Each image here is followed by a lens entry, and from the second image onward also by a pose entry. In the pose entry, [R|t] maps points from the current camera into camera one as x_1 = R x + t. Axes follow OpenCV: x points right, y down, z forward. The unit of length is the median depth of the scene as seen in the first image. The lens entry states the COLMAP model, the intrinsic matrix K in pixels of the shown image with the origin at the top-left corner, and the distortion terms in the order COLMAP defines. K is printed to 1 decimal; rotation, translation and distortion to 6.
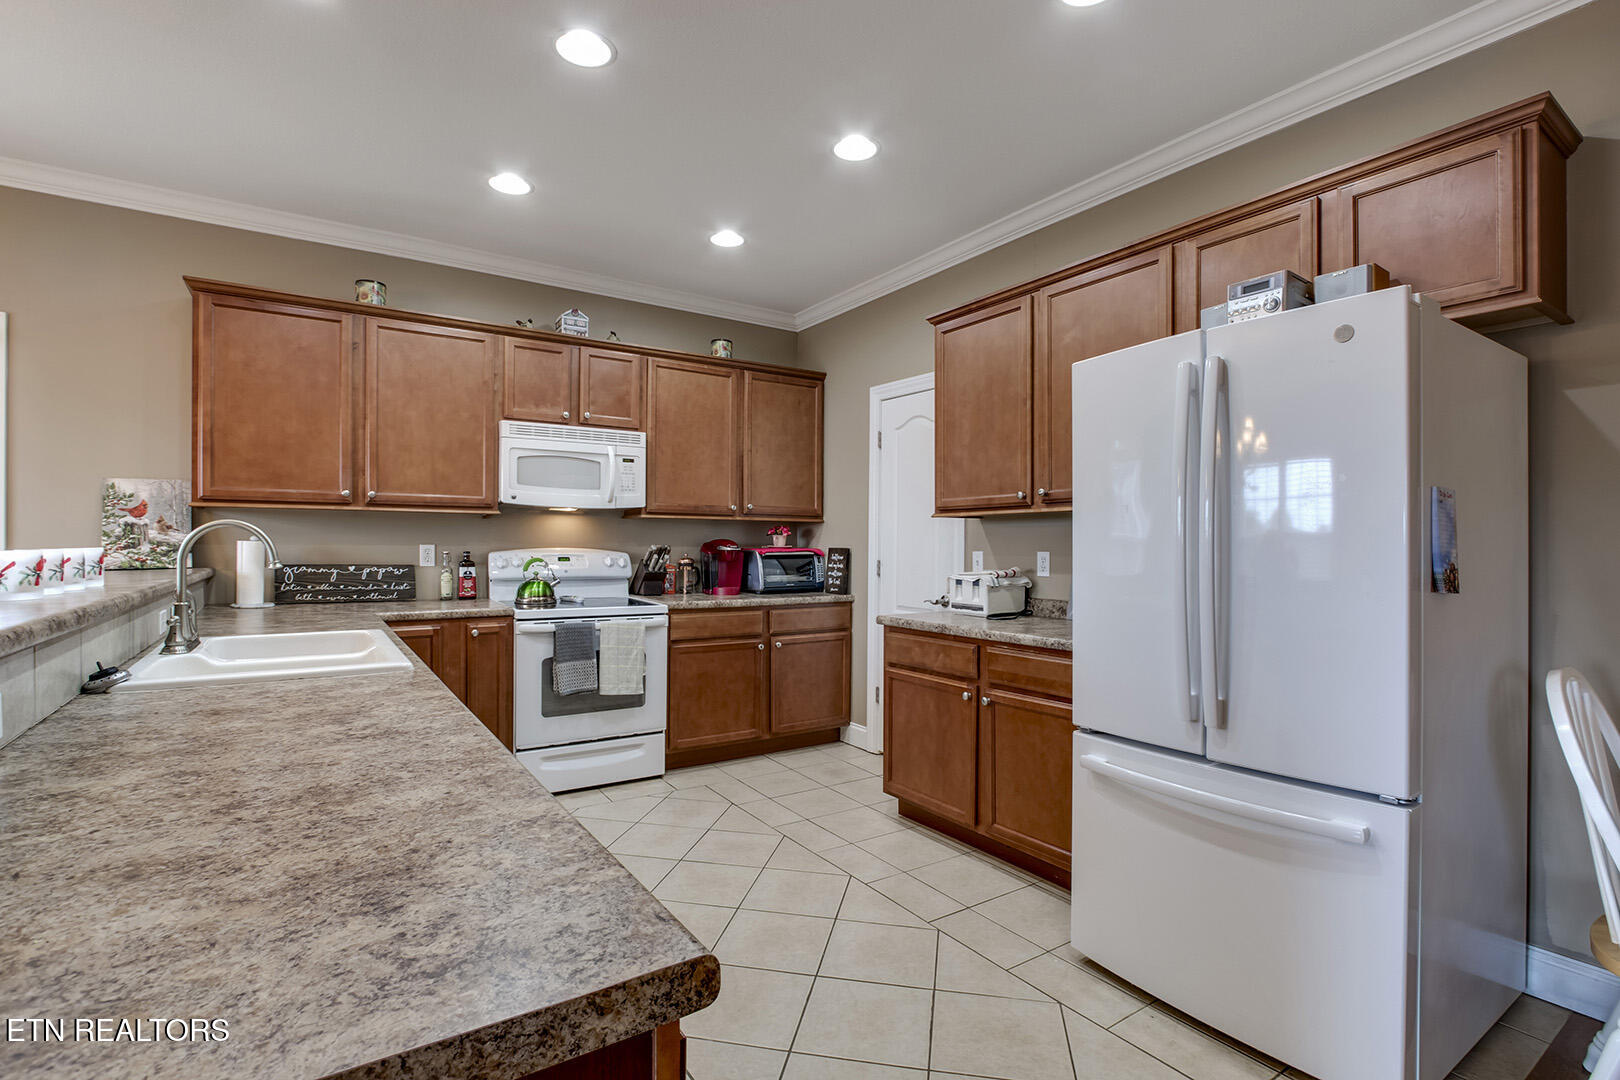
lens RADIAL K [[761.2, 0, 813.6], [0, 761.2, 551.6], [0, 0, 1]] dist [-0.028575, 0.005915]
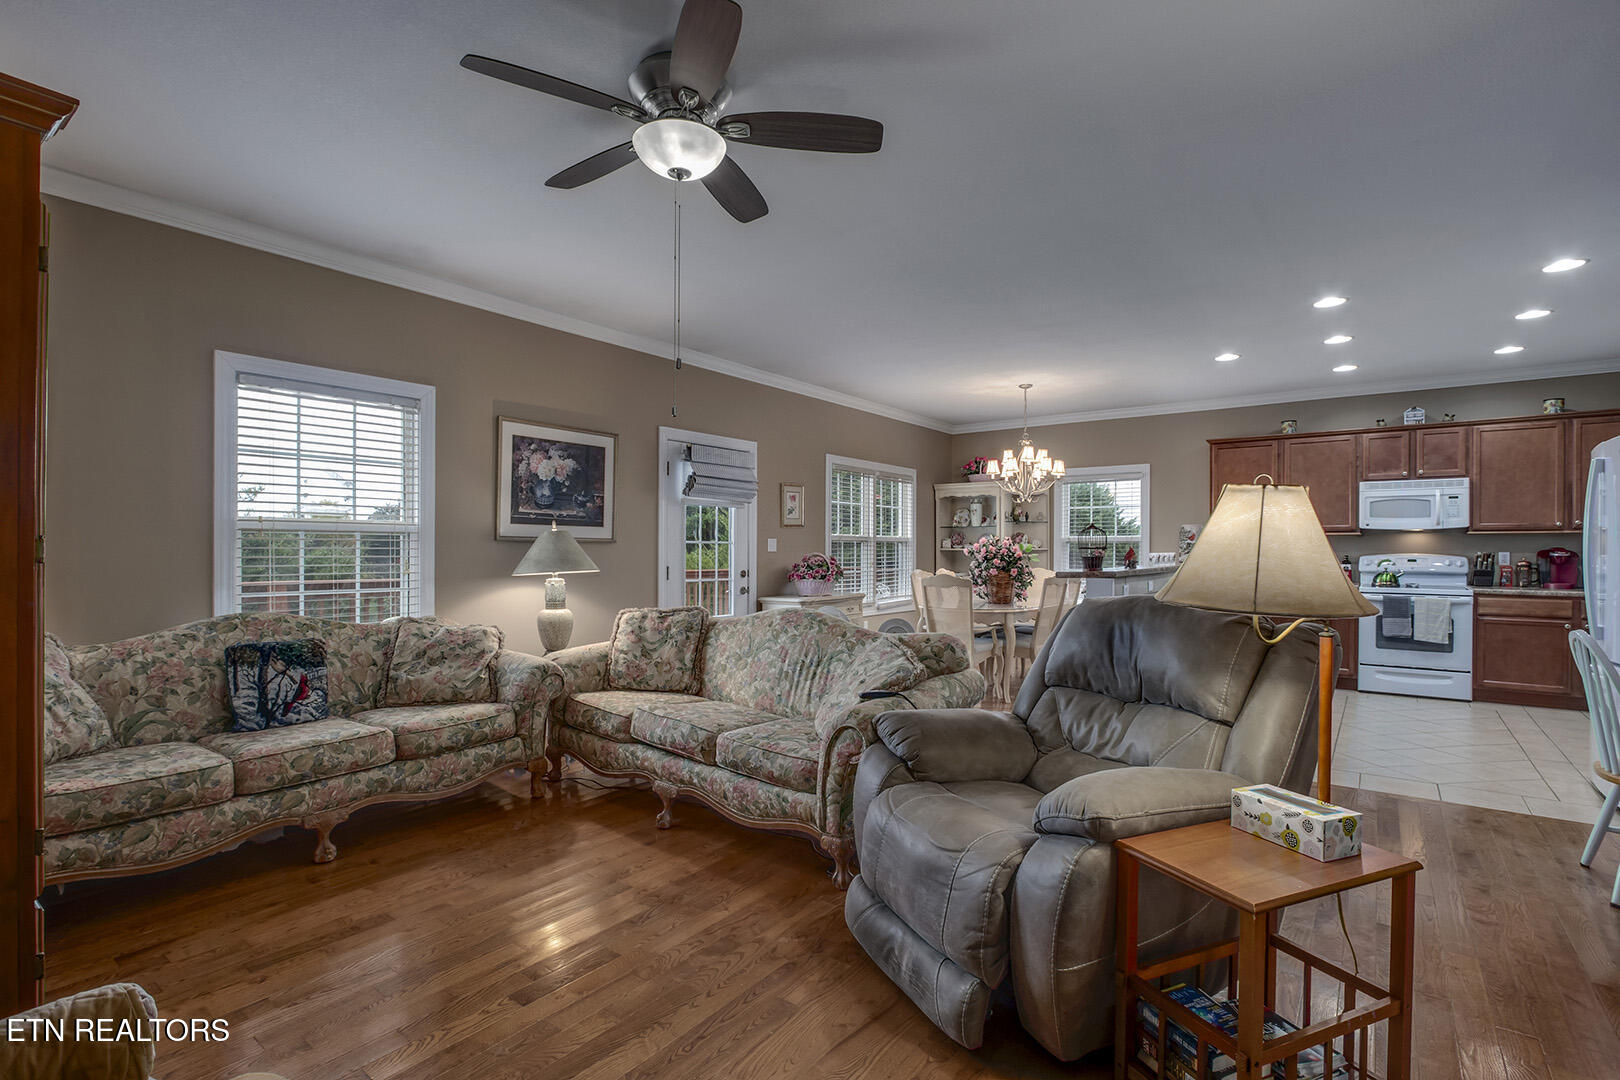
lens RADIAL K [[761.2, 0, 807.8], [0, 761.2, 550.4], [0, 0, 1]] dist [-0.028575, 0.005915]
pose [[0.323417, -0.003517, -0.946250, 0.822239], [-0.008844, 0.999938, -0.006739, 0.010807], [0.946215, 0.010549, 0.323366, -0.788579]]
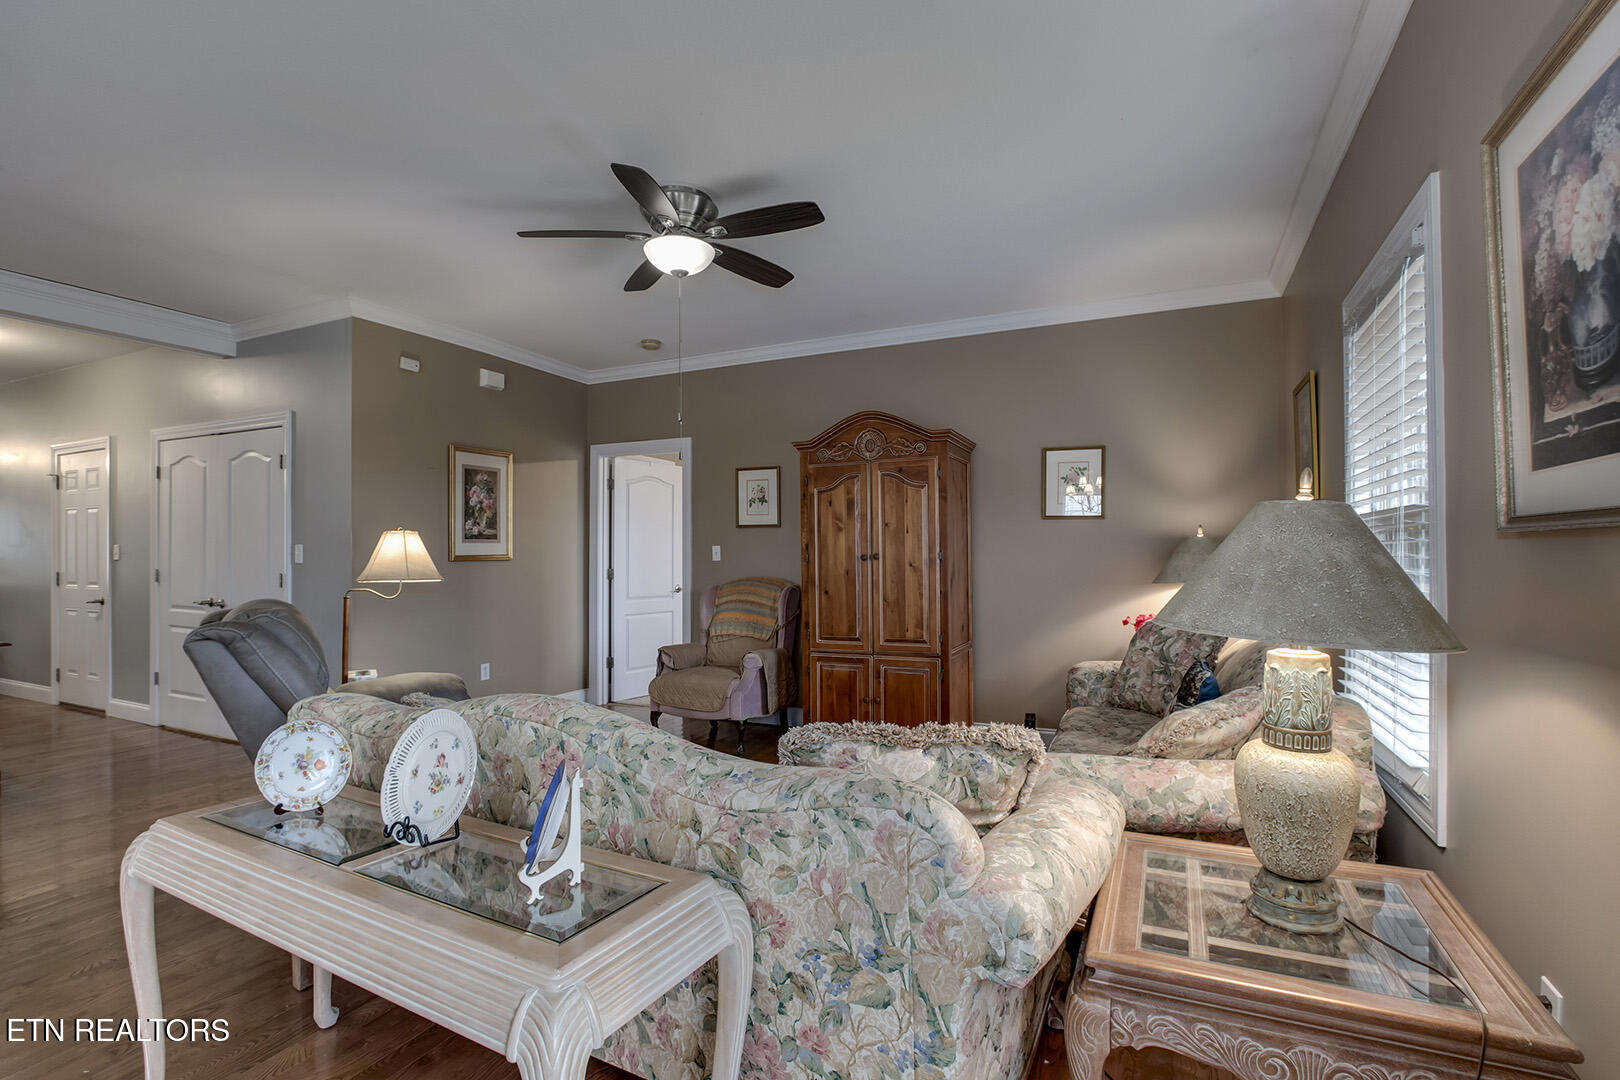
lens RADIAL K [[761.2, 0, 809.0], [0, 761.2, 551.3], [0, 0, 1]] dist [-0.028575, 0.005915]
pose [[-0.509675, 0.001100, 0.860366, -0.606117], [0.008061, 0.999961, 0.003497, -0.002675], [-0.860329, 0.008718, -0.509664, -0.380735]]
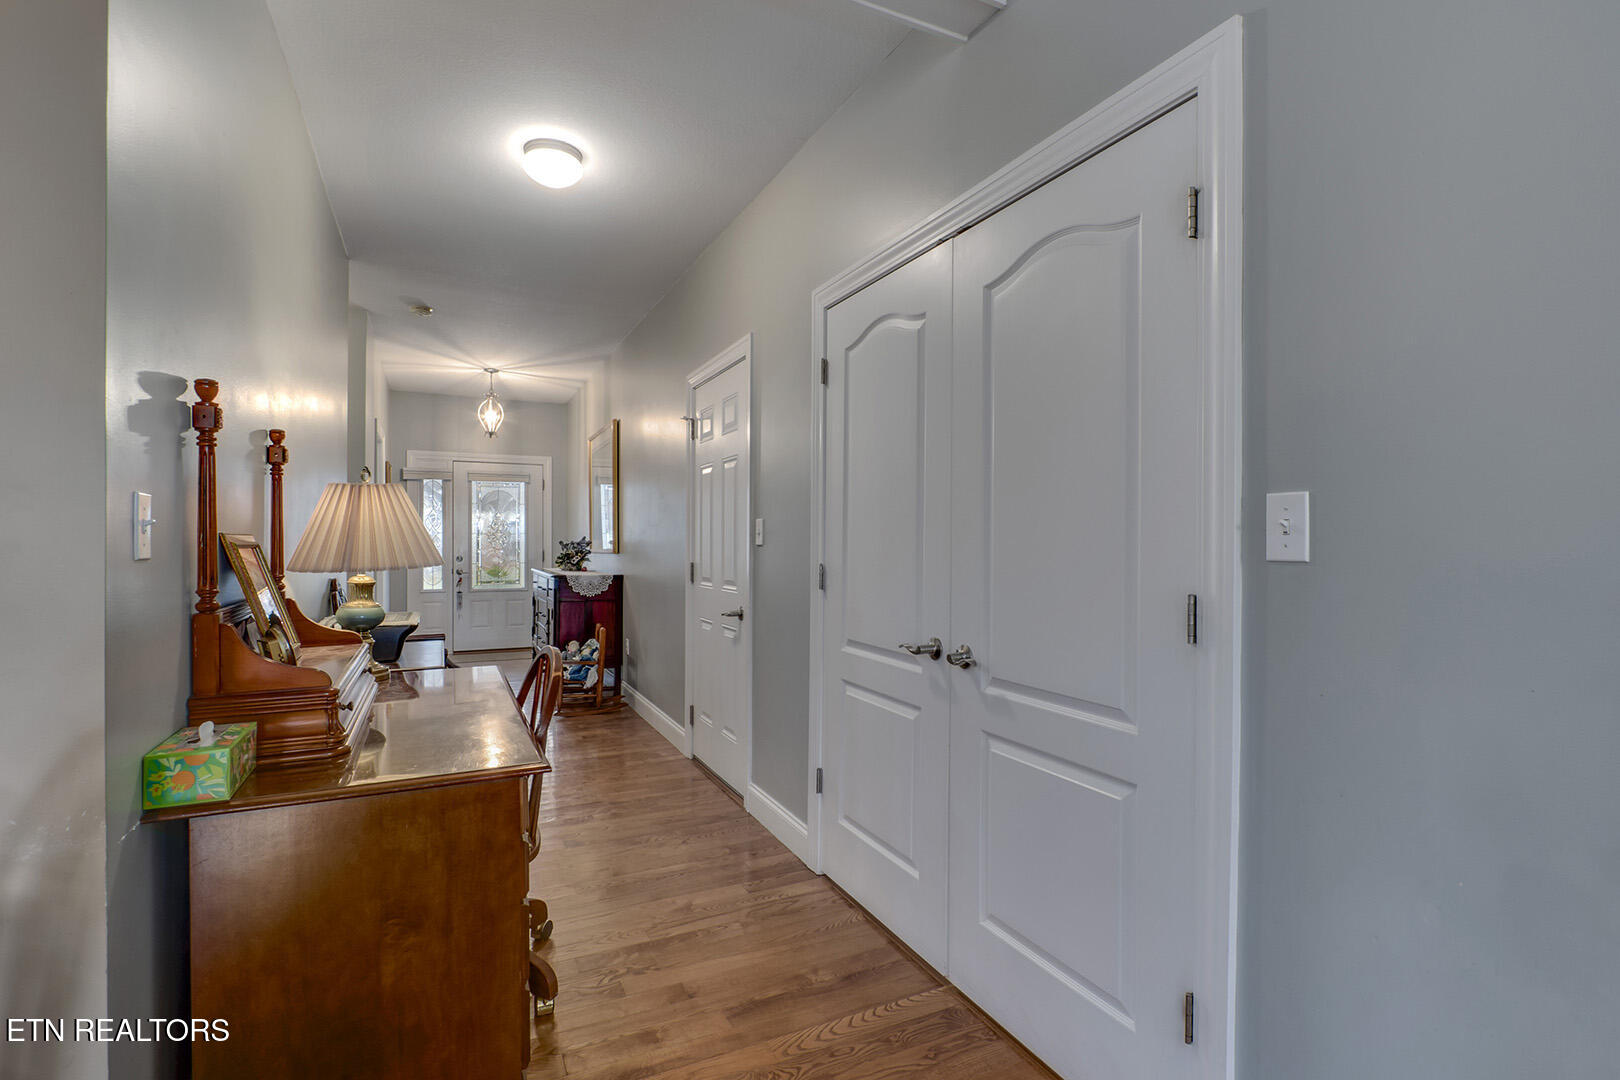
lens RADIAL K [[761.2, 0, 819.7], [0, 761.2, 548.5], [0, 0, 1]] dist [-0.028575, 0.005915]
pose [[0.128610, -0.009659, 0.991648, 0.500047], [0.002976, 0.999952, 0.009353, 0.004767], [-0.991691, 0.001749, 0.128632, -0.135865]]
